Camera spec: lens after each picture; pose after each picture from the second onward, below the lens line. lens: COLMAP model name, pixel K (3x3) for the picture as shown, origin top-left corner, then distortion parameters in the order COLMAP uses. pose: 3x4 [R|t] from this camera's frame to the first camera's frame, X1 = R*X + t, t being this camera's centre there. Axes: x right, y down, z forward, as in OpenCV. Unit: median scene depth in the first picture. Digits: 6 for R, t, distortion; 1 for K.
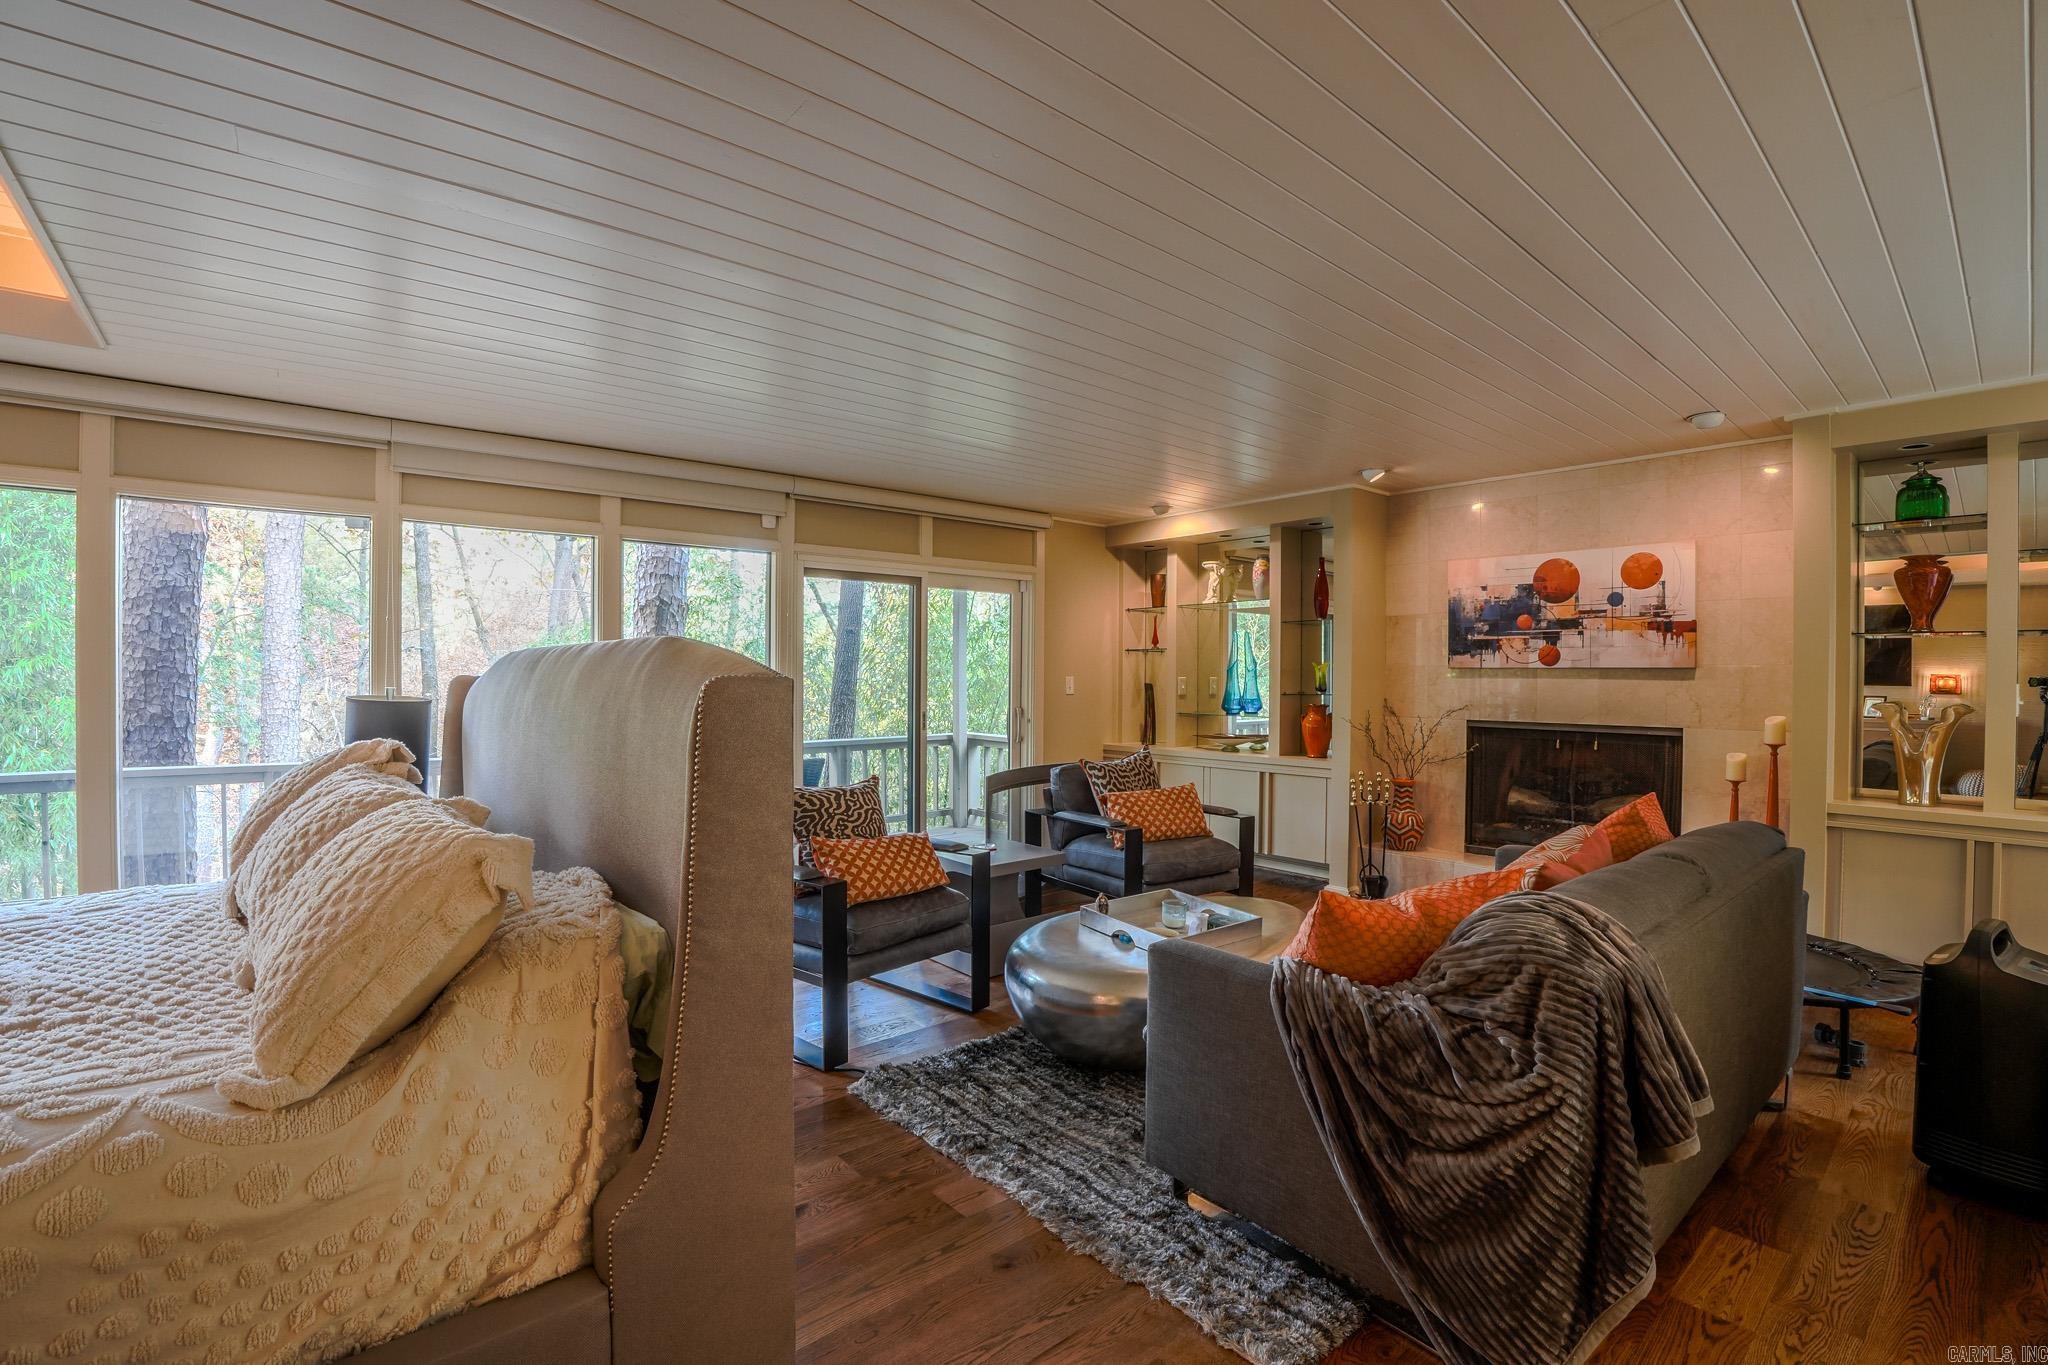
lens RADIAL K [[902.6, 0, 1019.0], [0, 902.6, 682.2], [0, 0, 1]] dist [-0.067509, 0.016076]
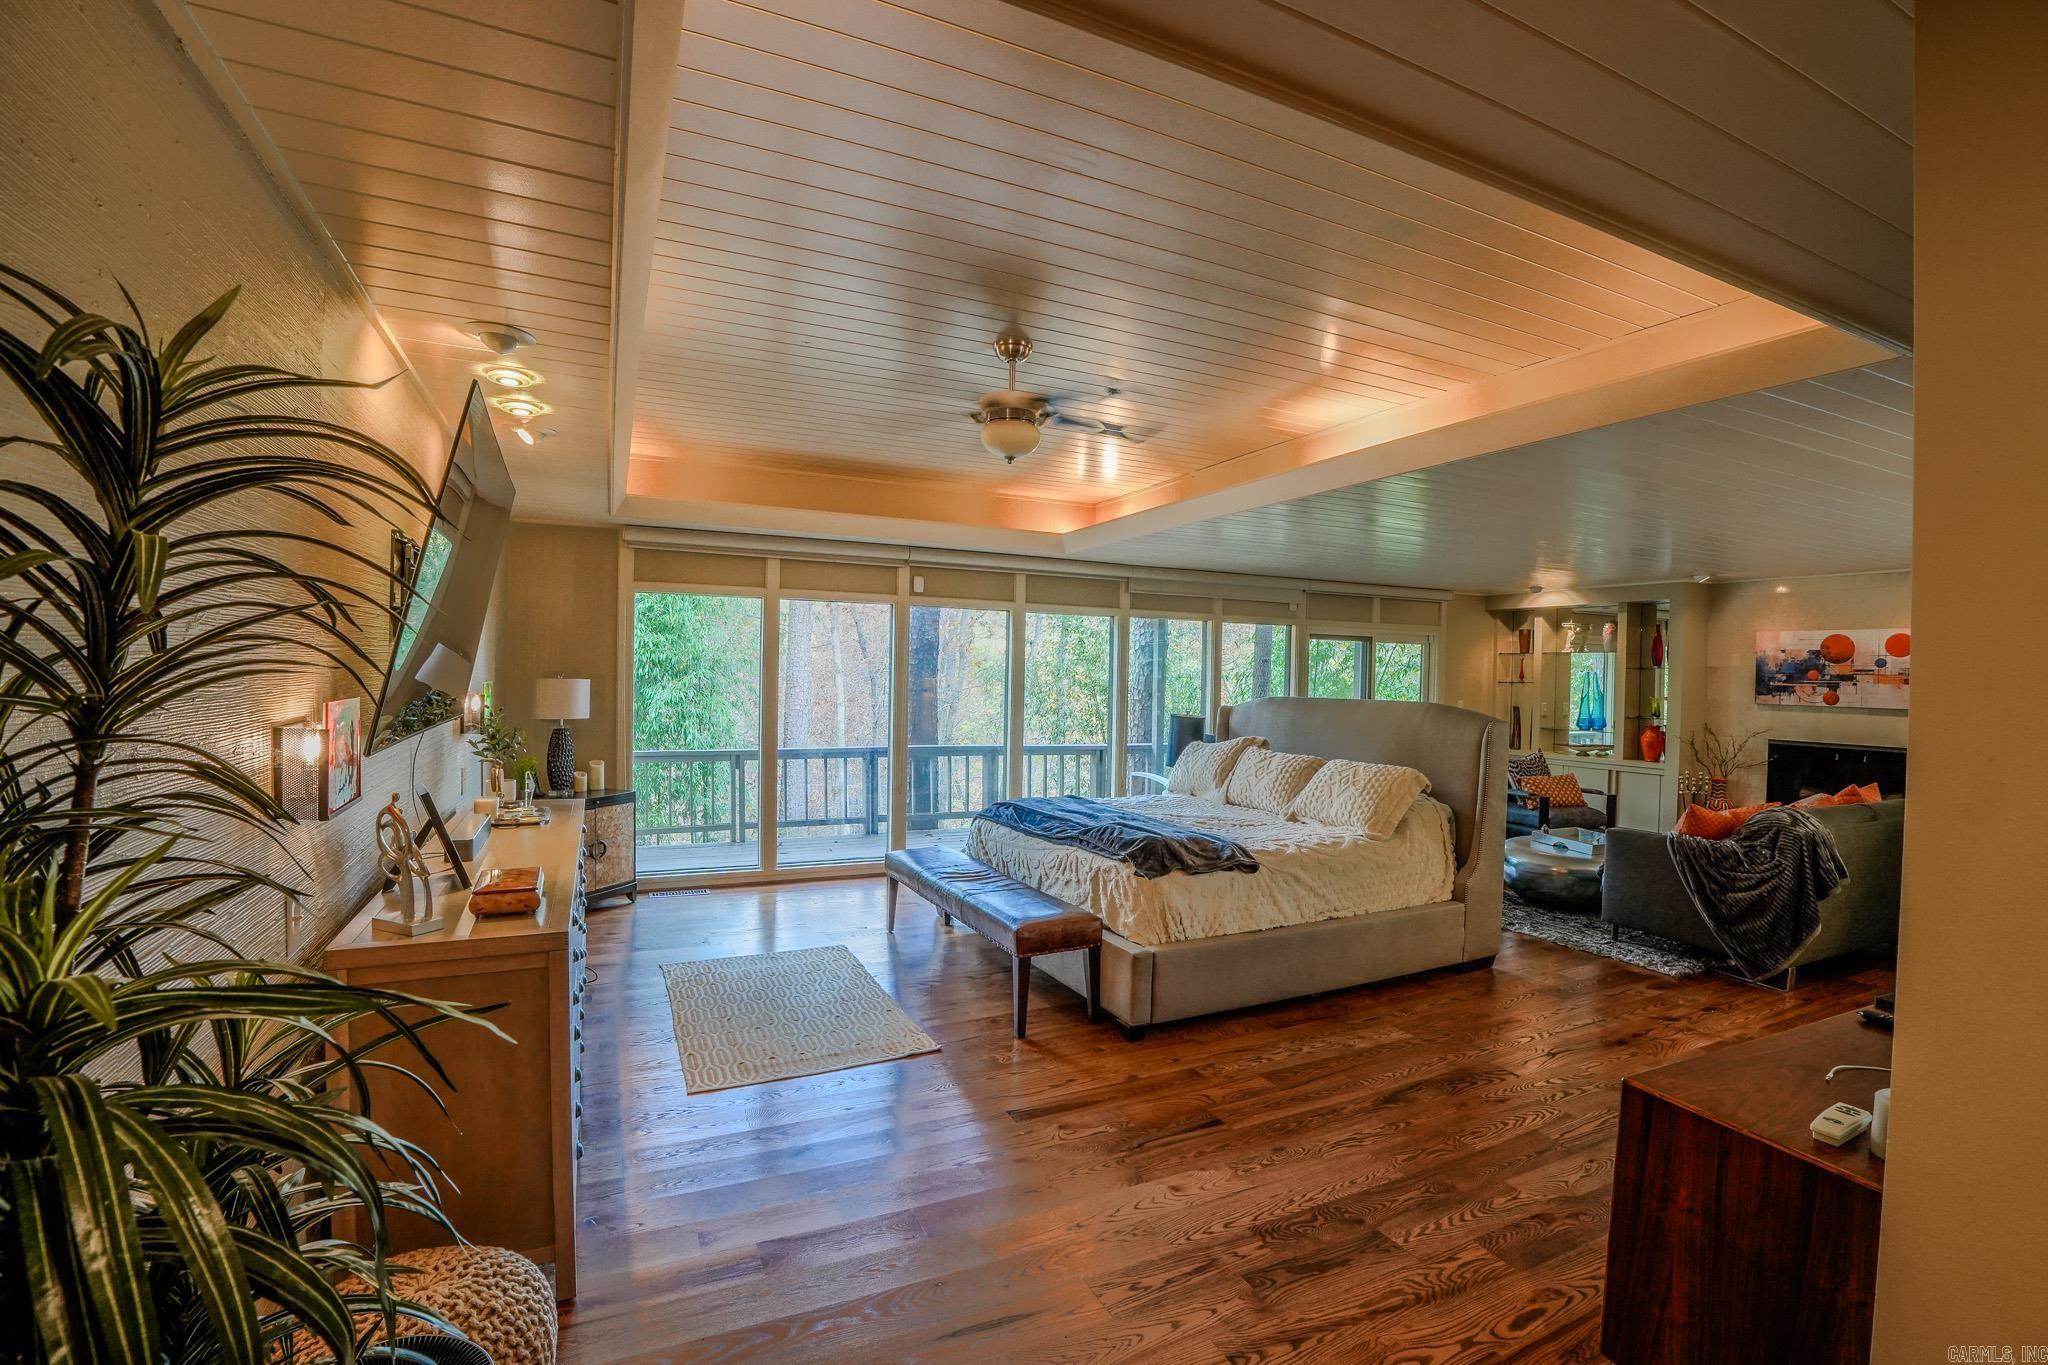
lens RADIAL K [[902.6, 0, 1019.0], [0, 902.6, 682.2], [0, 0, 1]] dist [-0.067509, 0.016076]
pose [[0.965162, 0.016521, -0.261132, -0.331837], [-0.016186, 0.999863, 0.003433, -0.038363], [0.261153, 0.000913, 0.965297, -0.730786]]
